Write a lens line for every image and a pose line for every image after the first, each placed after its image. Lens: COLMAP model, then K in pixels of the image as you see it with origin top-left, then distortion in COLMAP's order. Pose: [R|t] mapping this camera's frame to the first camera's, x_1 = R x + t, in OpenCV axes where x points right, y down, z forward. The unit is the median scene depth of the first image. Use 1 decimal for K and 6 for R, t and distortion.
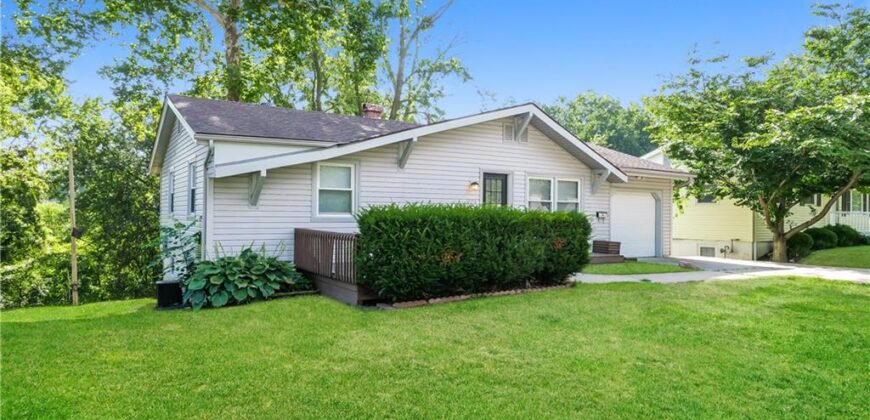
lens RADIAL K [[537.4, 0, 435.0], [0, 537.4, 210.0], [0, 0, 1]] dist [-0.020354, -0.000179]
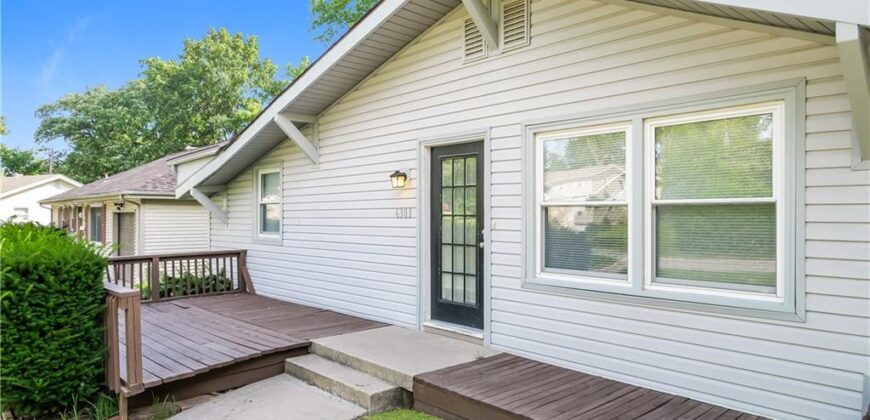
lens RADIAL K [[537.4, 0, 435.0], [0, 537.4, 210.0], [0, 0, 1]] dist [-0.020354, -0.000179]
pose [[0.176582, -0.020520, -0.984072, 0.521296], [0.009158, 0.999774, -0.019204, -0.008080], [0.984243, -0.005621, 0.176730, 0.903841]]
